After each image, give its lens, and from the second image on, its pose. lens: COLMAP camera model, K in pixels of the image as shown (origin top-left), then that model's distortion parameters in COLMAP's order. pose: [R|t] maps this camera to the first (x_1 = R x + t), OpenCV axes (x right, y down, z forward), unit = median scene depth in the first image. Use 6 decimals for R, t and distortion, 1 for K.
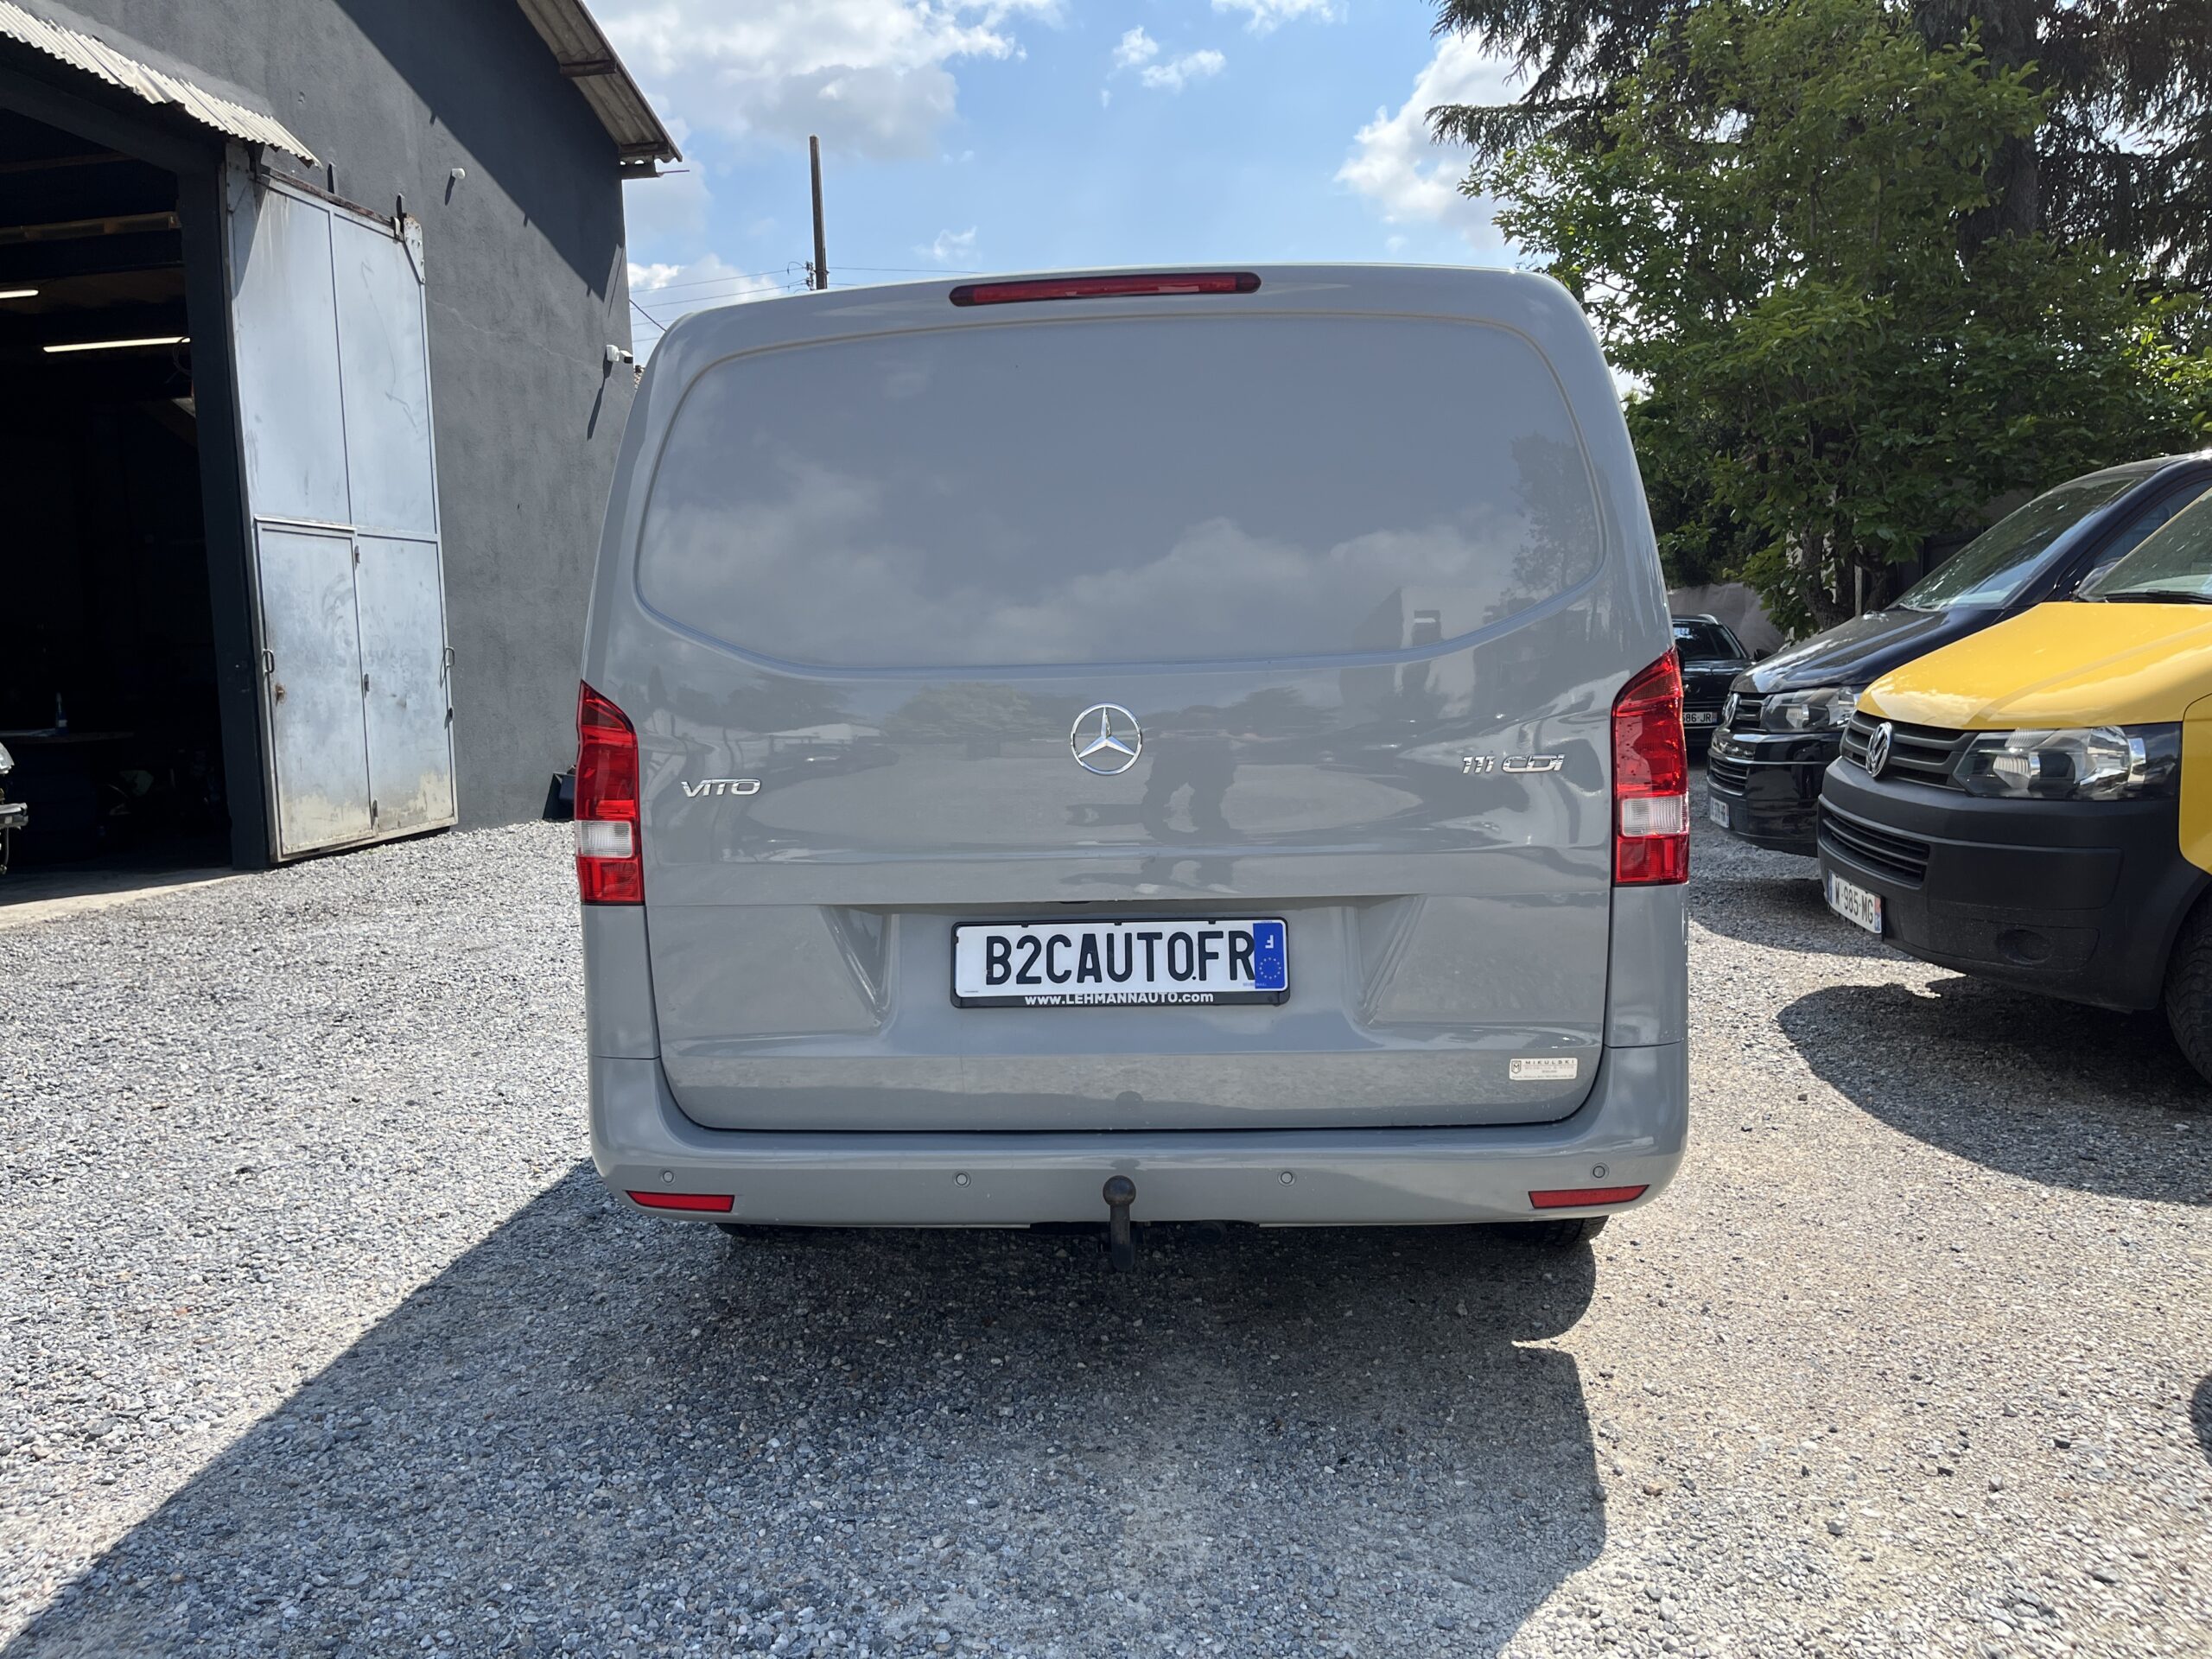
lens RADIAL K [[1648.6, 0, 1104.1], [0, 1648.6, 841.6], [0, 0, 1]] dist [0.070074, -0.102588]
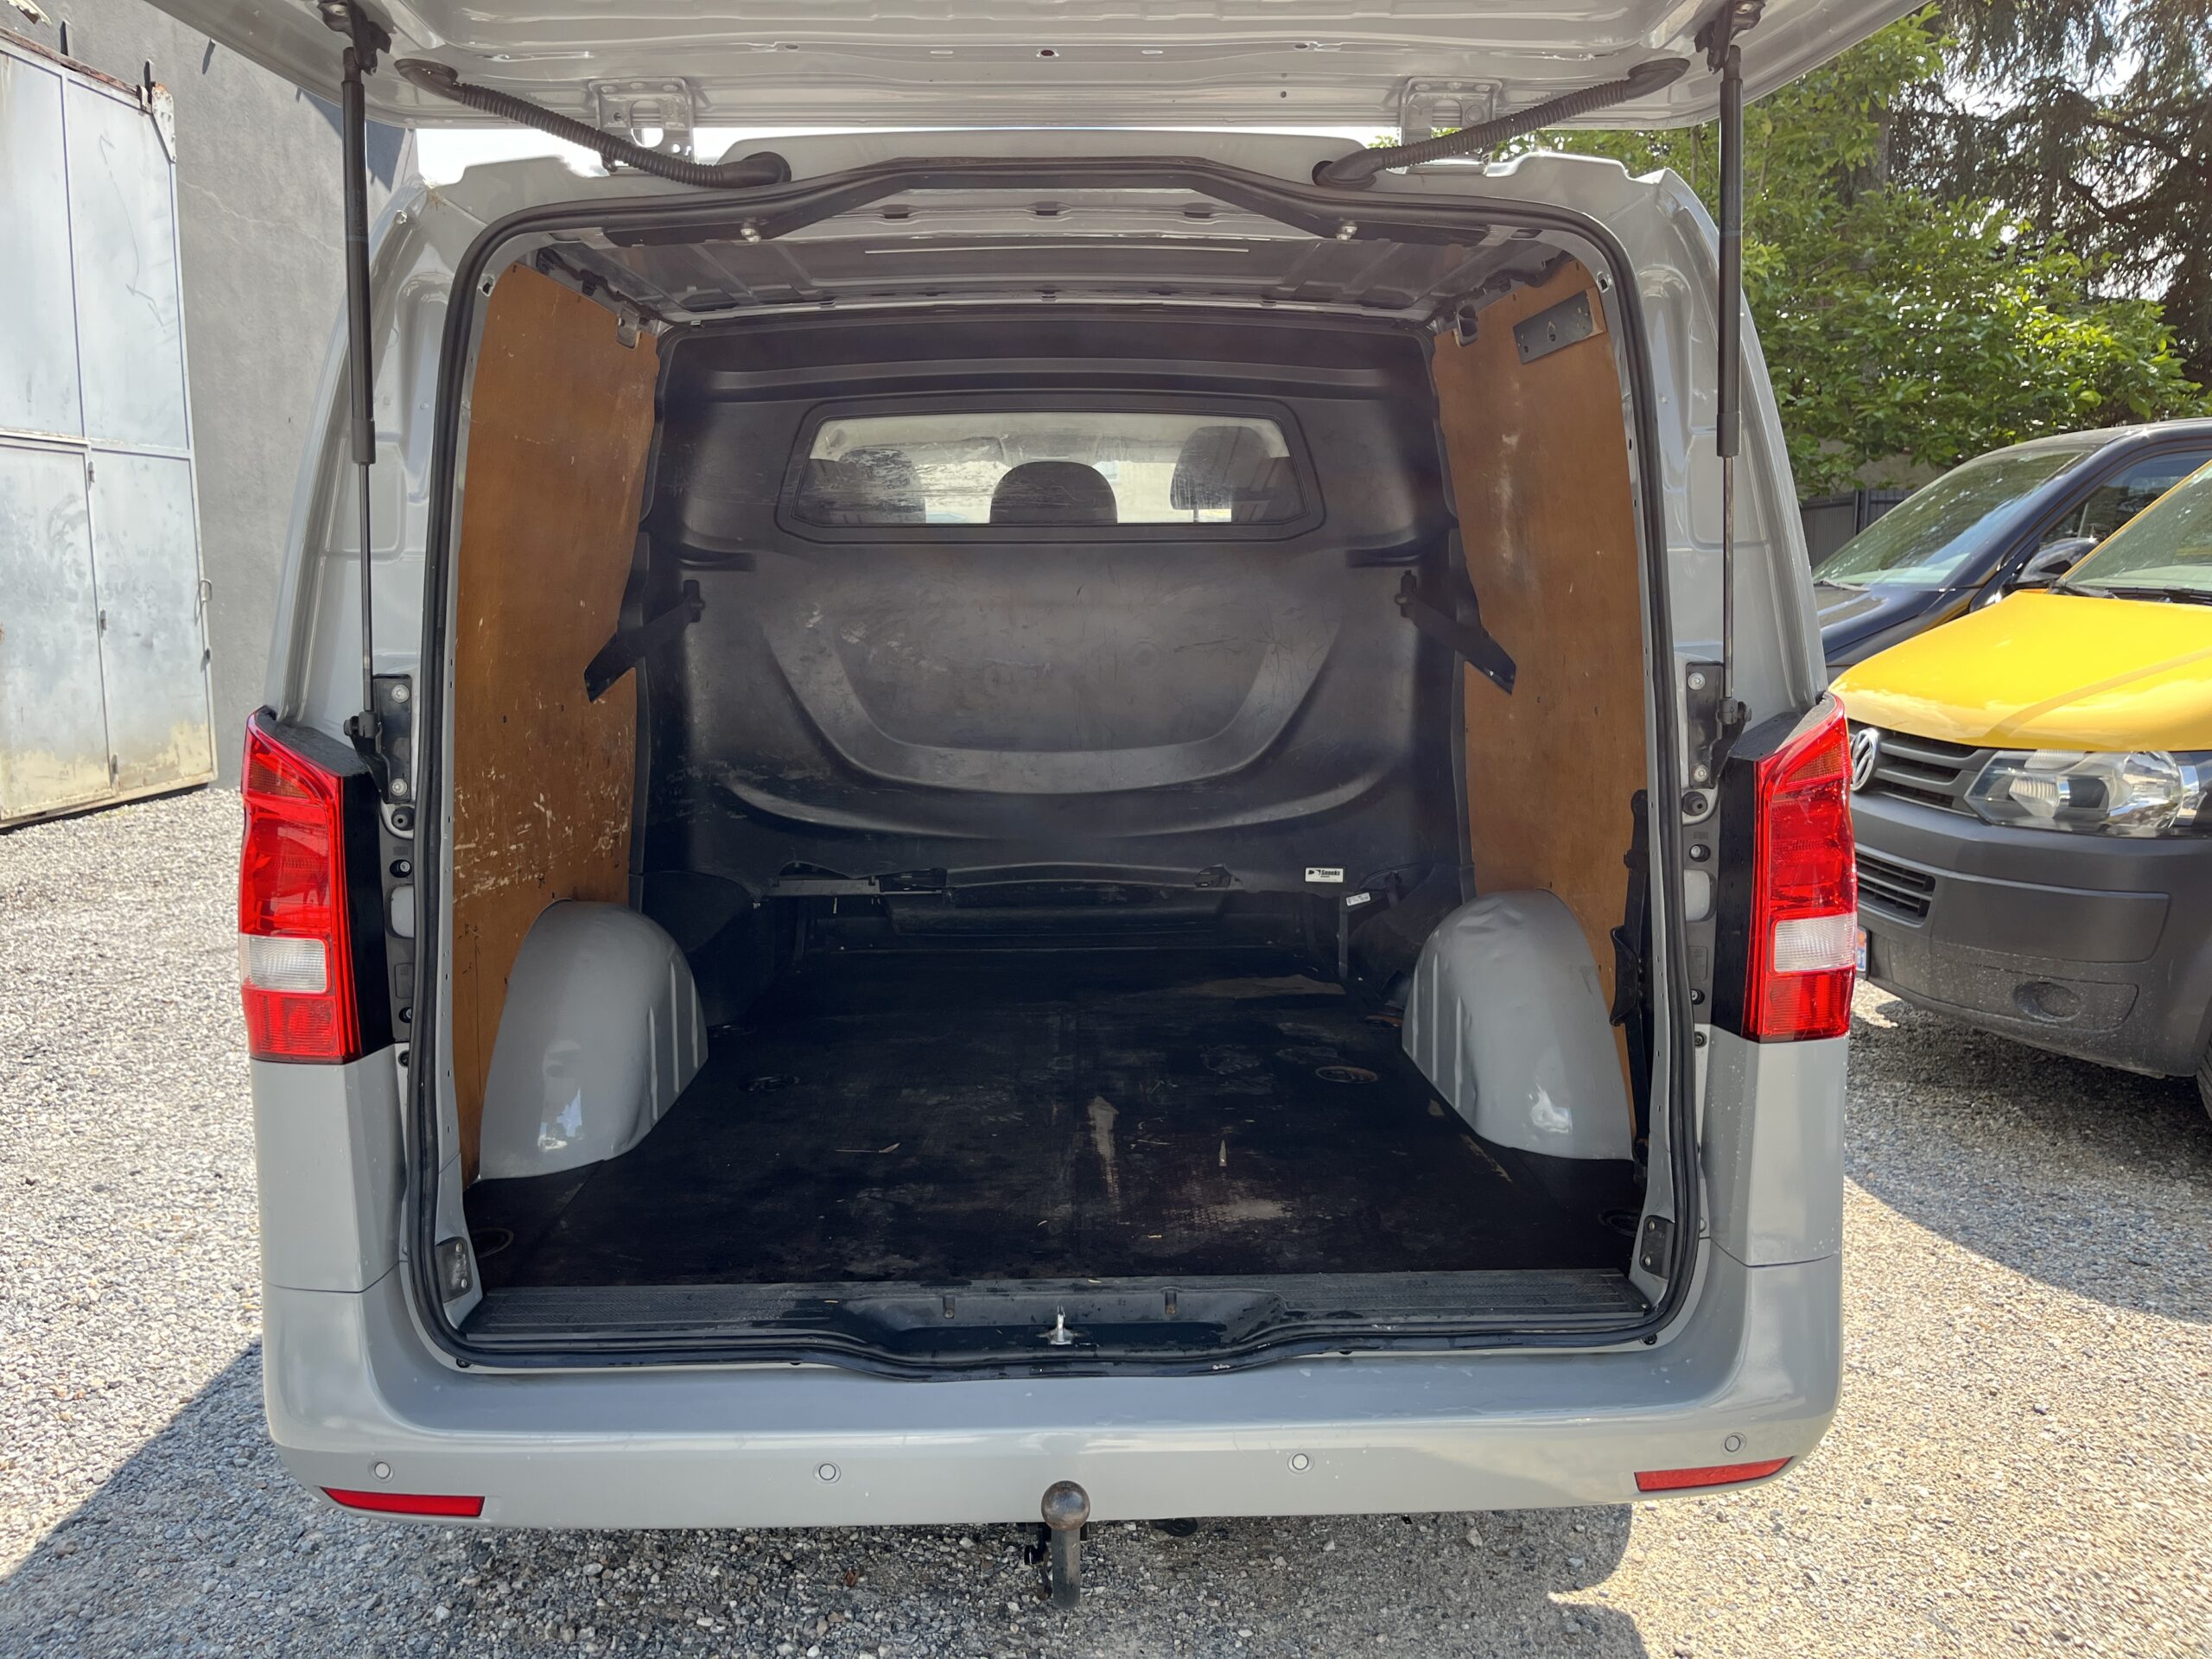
lens RADIAL K [[1648.6, 0, 1096.6], [0, 1648.6, 832.1], [0, 0, 1]] dist [0.070074, -0.102588]
pose [[0.995090, 0.007704, 0.098671, -0.026217], [-0.011114, 0.999358, 0.034058, -0.048074], [-0.098346, -0.034987, 0.994537, 0.184373]]
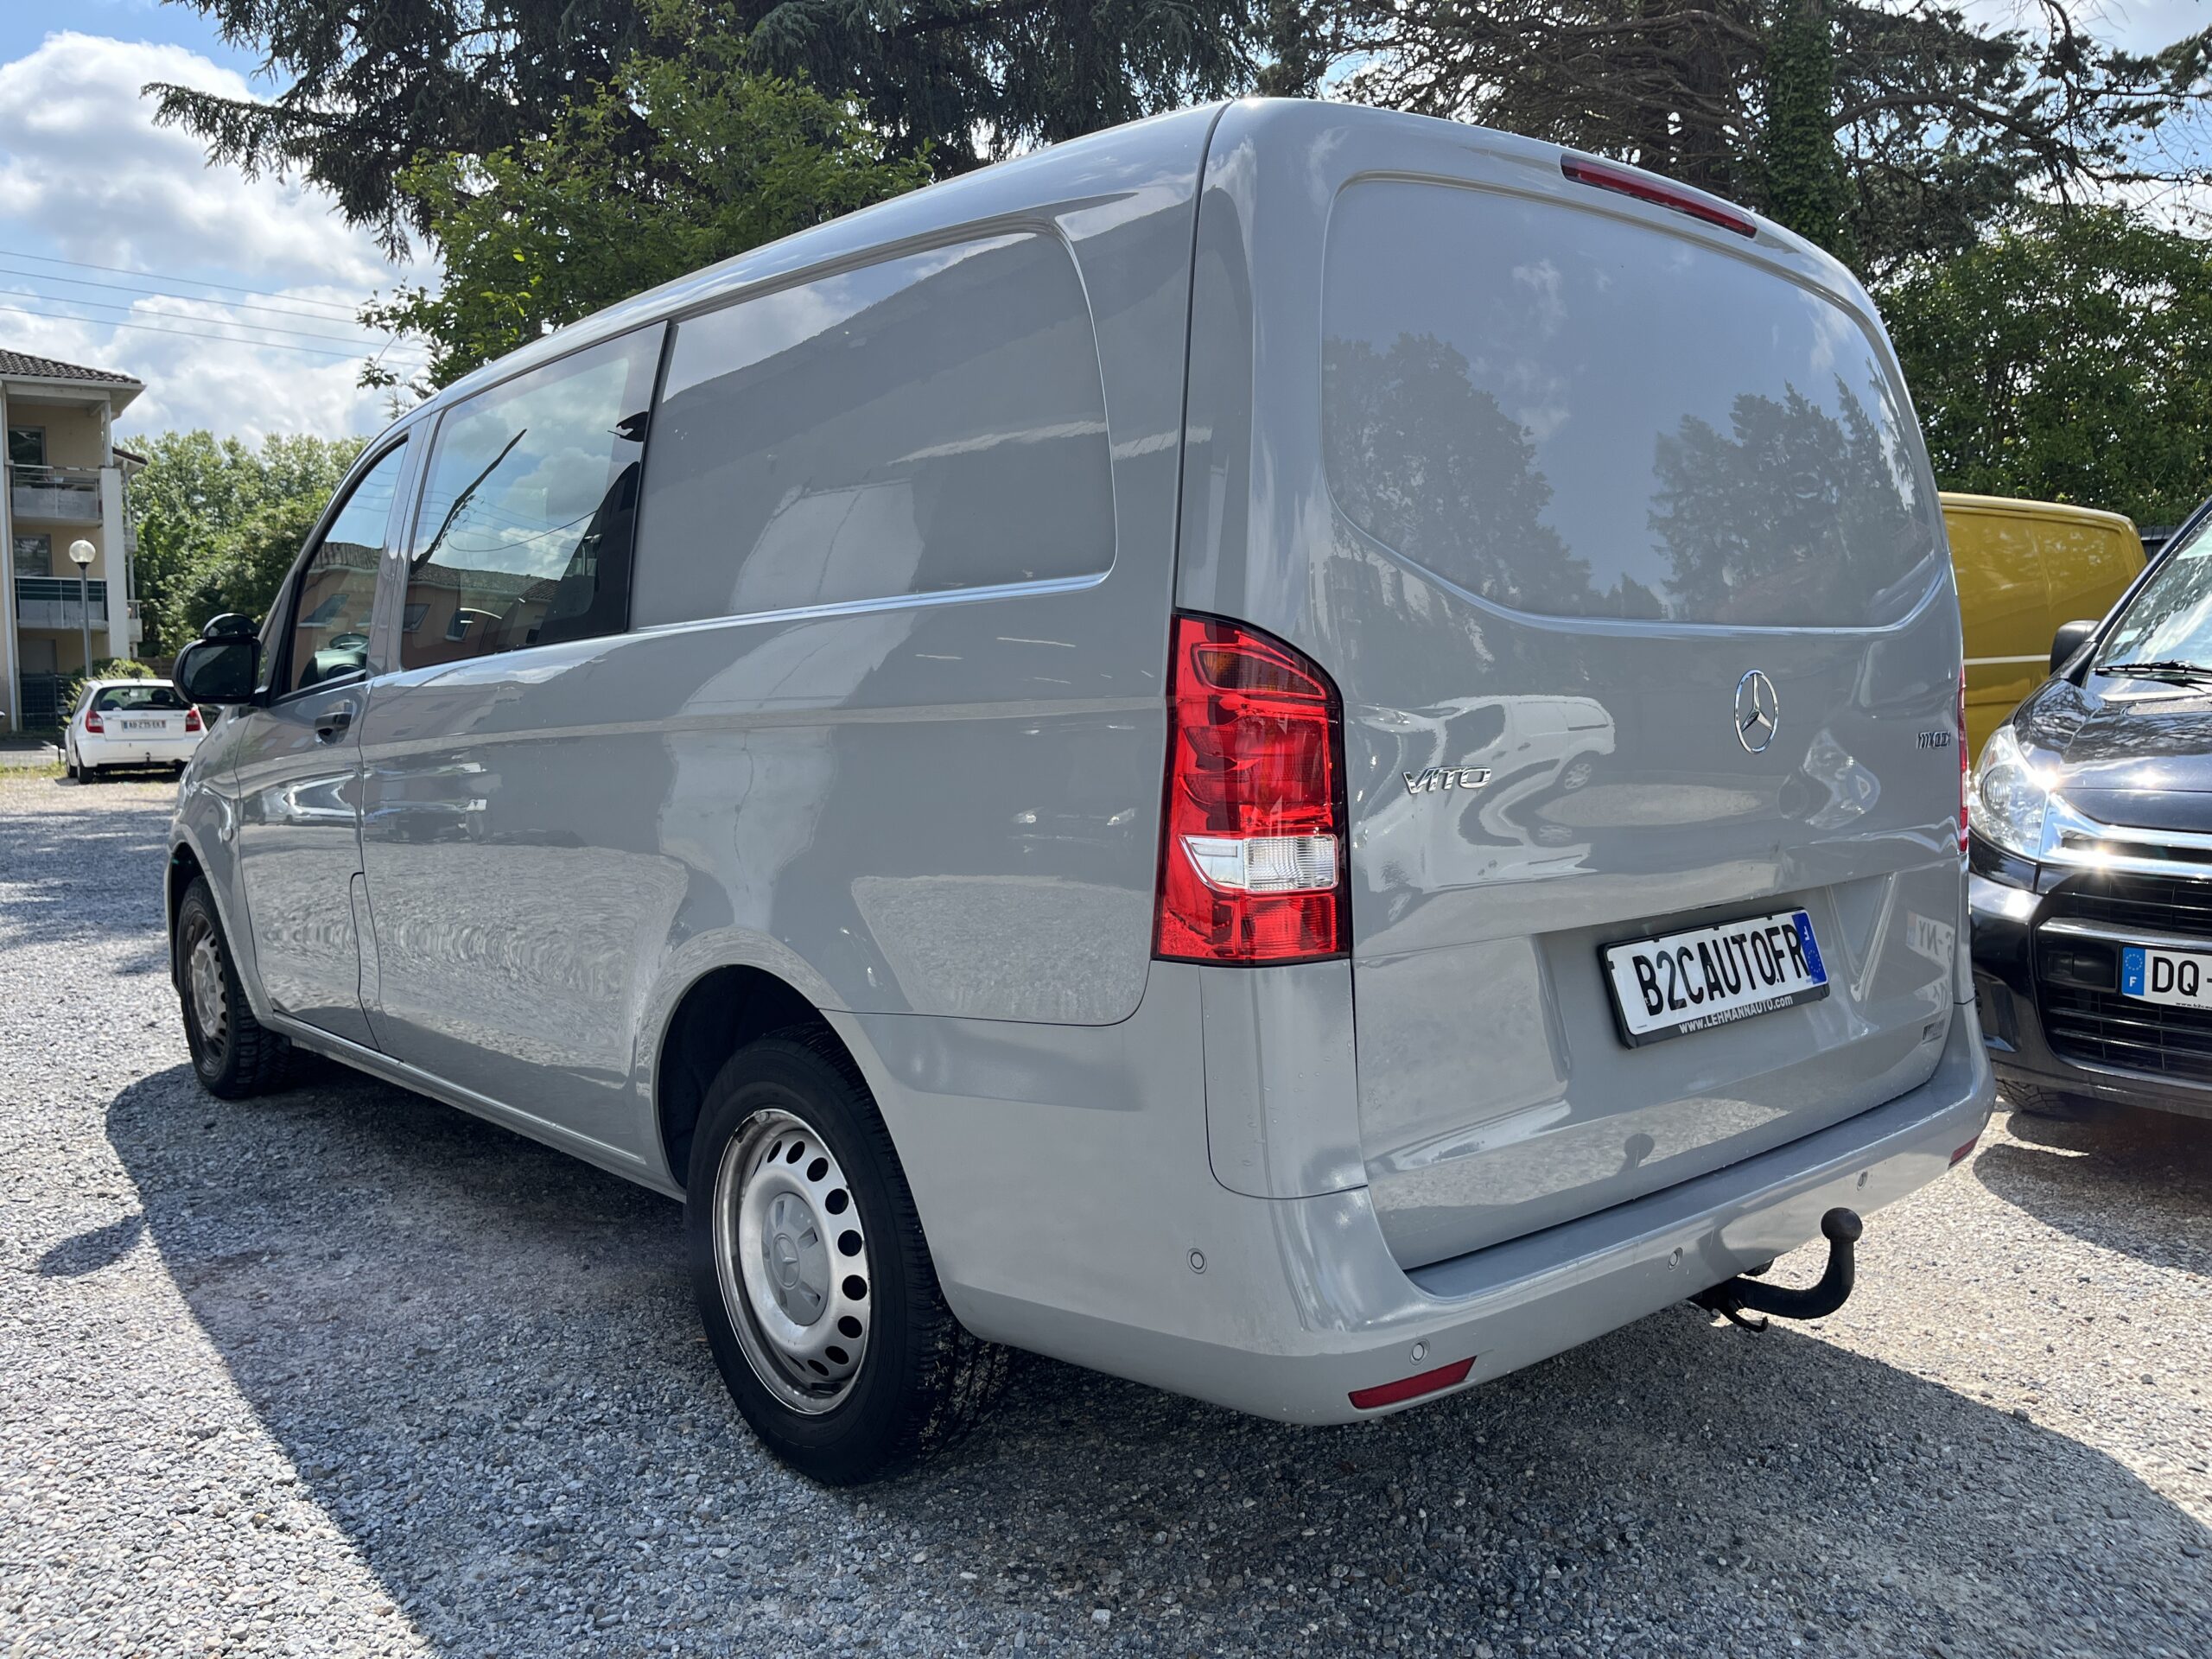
lens RADIAL K [[1648.6, 0, 1093.1], [0, 1648.6, 843.9], [0, 0, 1]] dist [0.070074, -0.102588]
pose [[0.712024, -0.044421, 0.700748, -0.484529], [0.071115, 0.997427, -0.009033, -0.005588], [-0.698544, 0.056266, 0.713351, 0.351211]]
